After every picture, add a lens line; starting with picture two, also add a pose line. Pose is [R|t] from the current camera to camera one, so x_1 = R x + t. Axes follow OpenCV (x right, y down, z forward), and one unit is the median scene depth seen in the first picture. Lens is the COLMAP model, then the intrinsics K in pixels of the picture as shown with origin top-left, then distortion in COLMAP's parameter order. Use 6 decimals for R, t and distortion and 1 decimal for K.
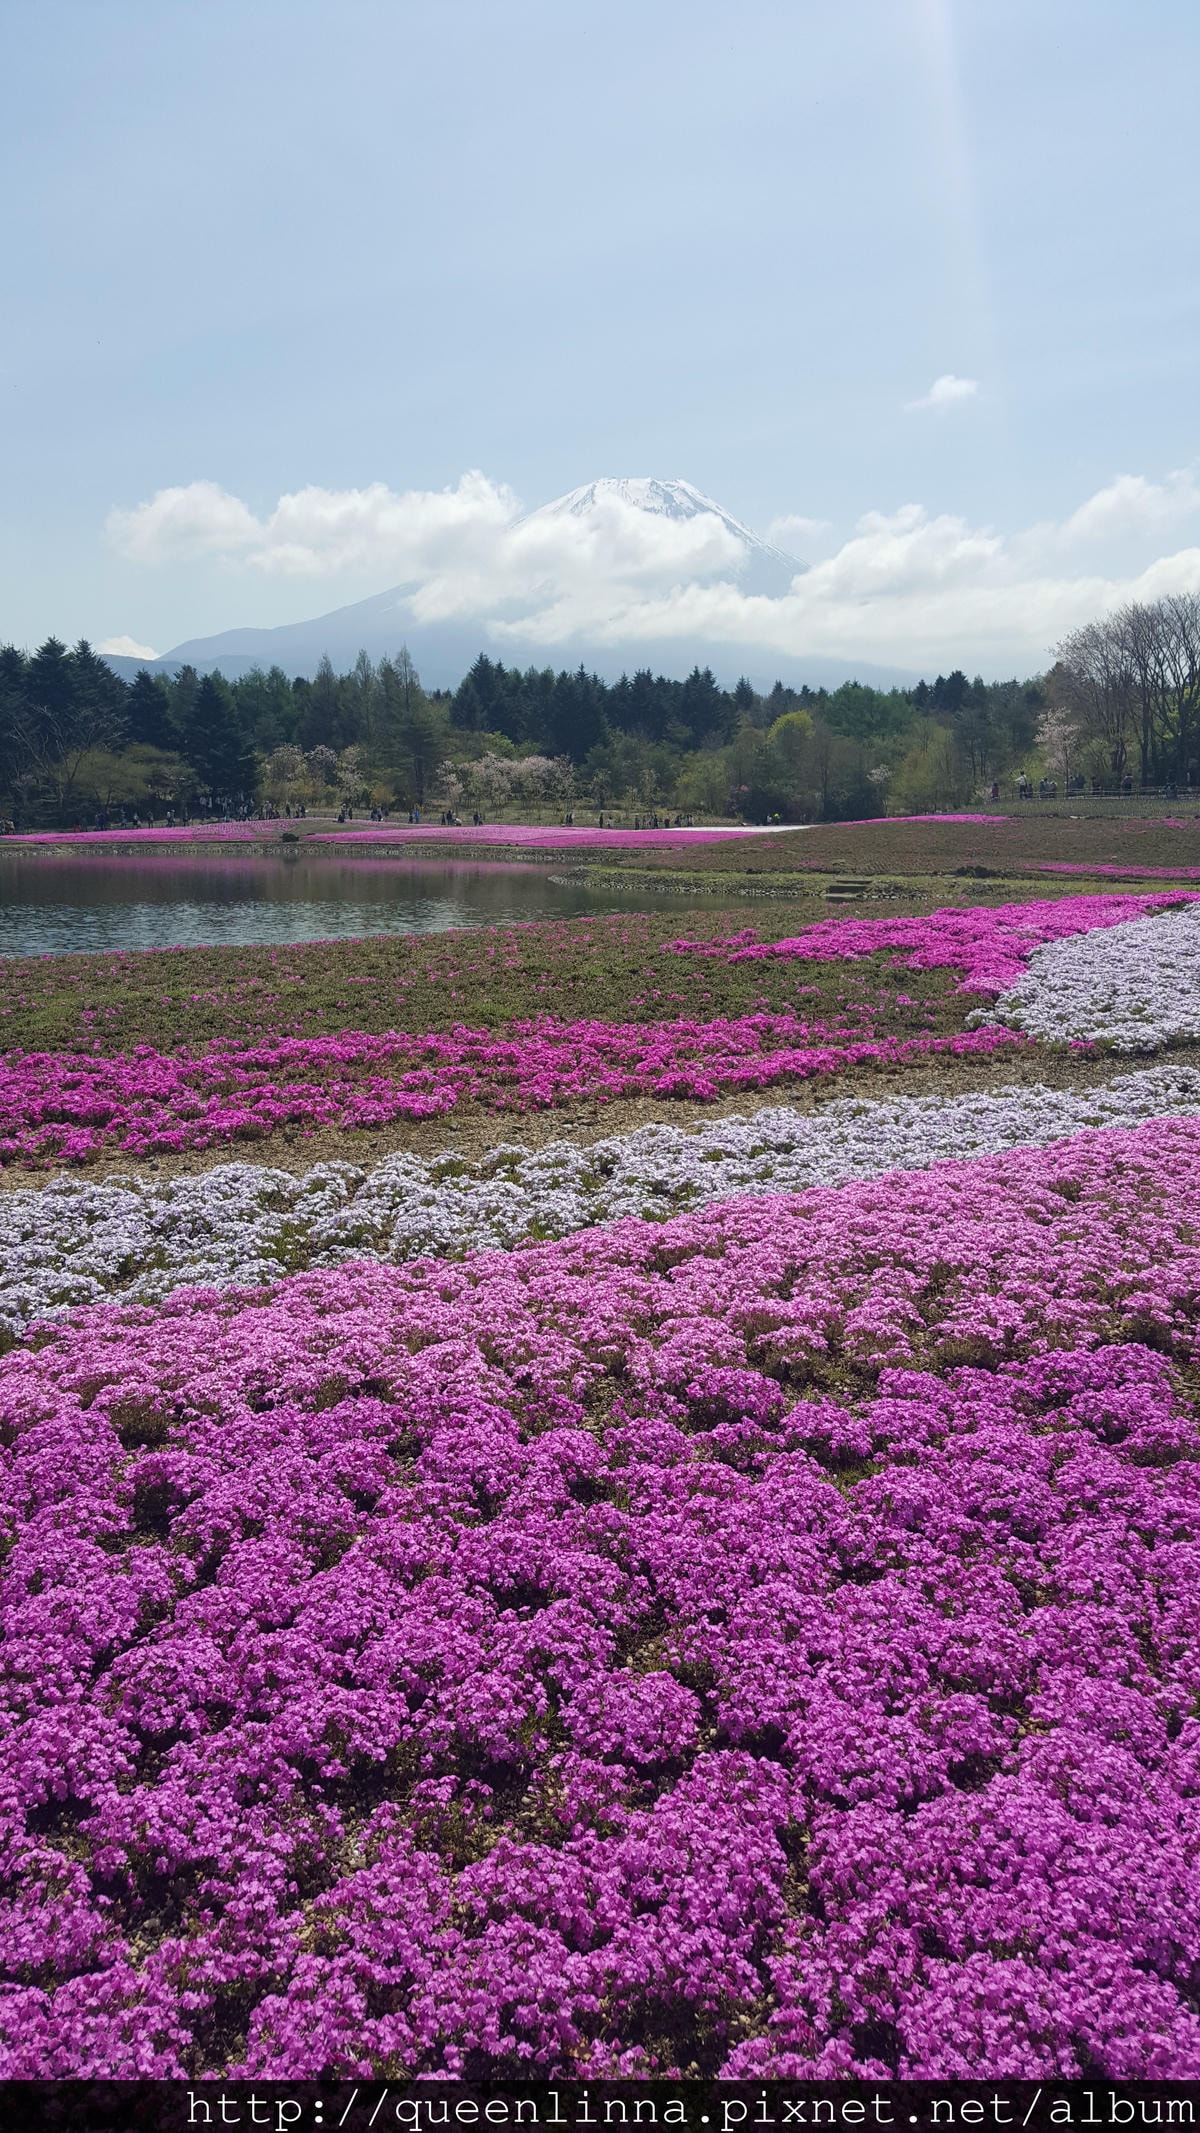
lens RADIAL K [[1749.7, 0, 592.5], [0, 1749.7, 1083.5], [0, 0, 1]] dist [0.123037, -0.184773]
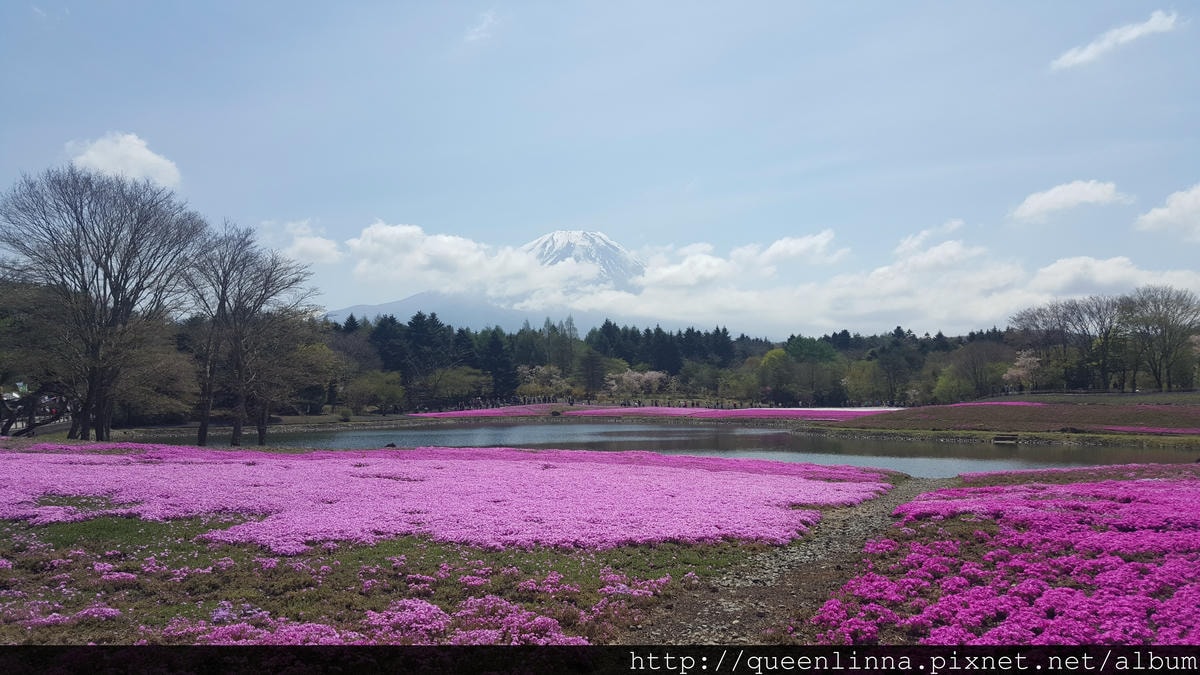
lens RADIAL K [[968.0, 0, 603.8], [0, 968.0, 339.6], [0, 0, 1]] dist [0.007177, 0.000606]
pose [[0.998304, 0.005283, 0.057968, -0.142060], [0.007334, 0.976523, -0.215287, 0.003880], [-0.057745, 0.215347, 0.974829, -0.016942]]
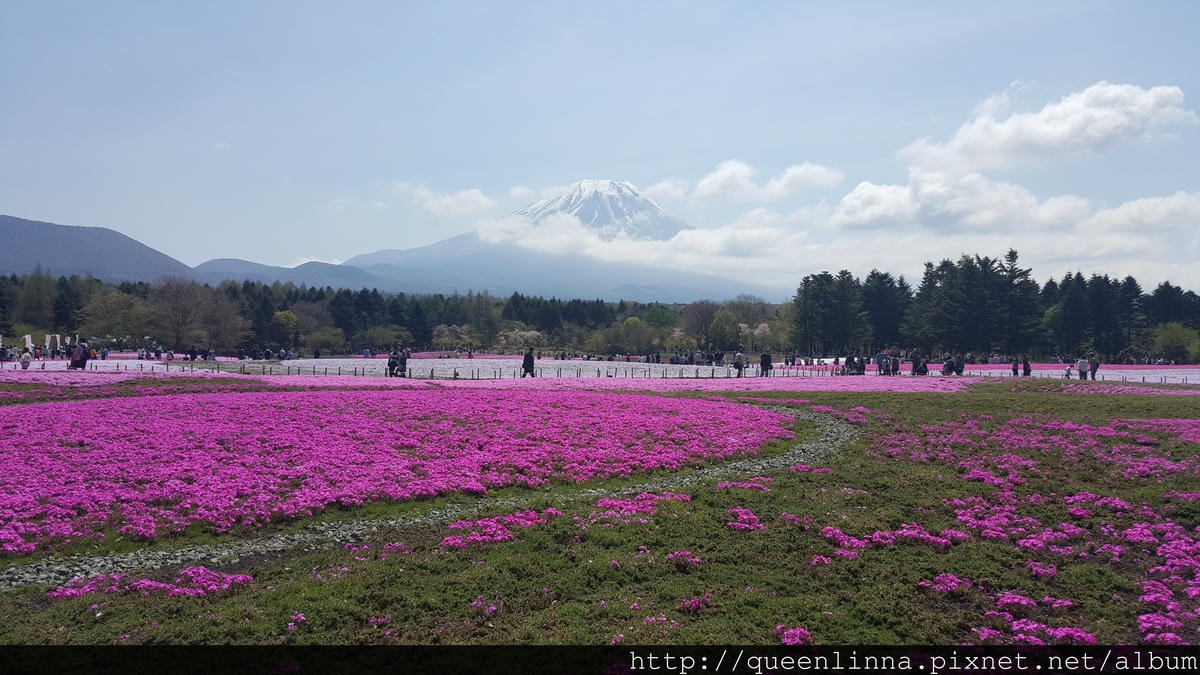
lens RADIAL K [[984.3, 0, 597.4], [0, 984.3, 340.5], [0, 0, 1]] dist [0.123037, -0.184773]
pose [[0.999338, 0.029457, 0.021371, 0.033564], [-0.025556, 0.986098, -0.164187, 0.073813], [-0.025910, 0.163532, 0.986198, -0.488773]]
